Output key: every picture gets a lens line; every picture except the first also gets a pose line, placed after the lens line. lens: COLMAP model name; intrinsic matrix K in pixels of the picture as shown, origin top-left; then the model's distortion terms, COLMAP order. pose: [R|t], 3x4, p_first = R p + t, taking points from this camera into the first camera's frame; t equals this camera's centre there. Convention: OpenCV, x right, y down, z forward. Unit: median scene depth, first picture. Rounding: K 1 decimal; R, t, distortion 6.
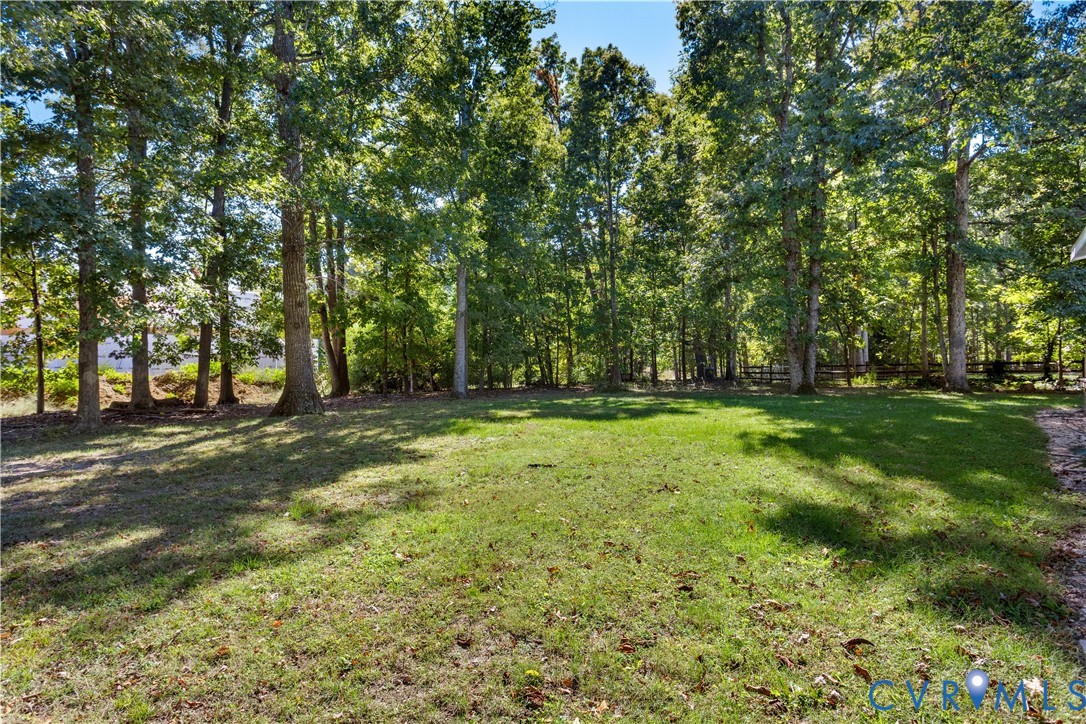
lens RADIAL K [[626.4, 0, 543.6], [0, 626.4, 355.9], [0, 0, 1]] dist [-0.012850, -0.000980]
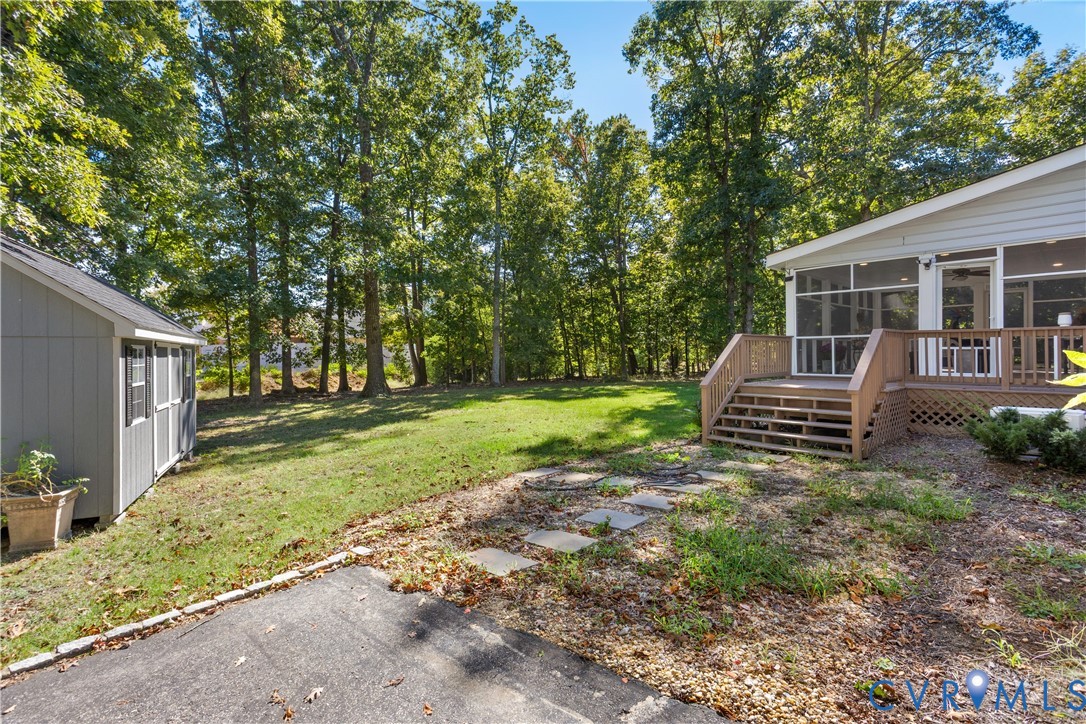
lens RADIAL K [[524.7, 0, 545.5], [0, 524.7, 350.7], [0, 0, 1]] dist [0.003344, -0.000055]
pose [[0.989826, -0.014831, -0.141509, 0.195383], [0.015126, 0.999885, 0.001011, -0.017460], [0.141477, -0.003141, 0.989936, -0.239265]]
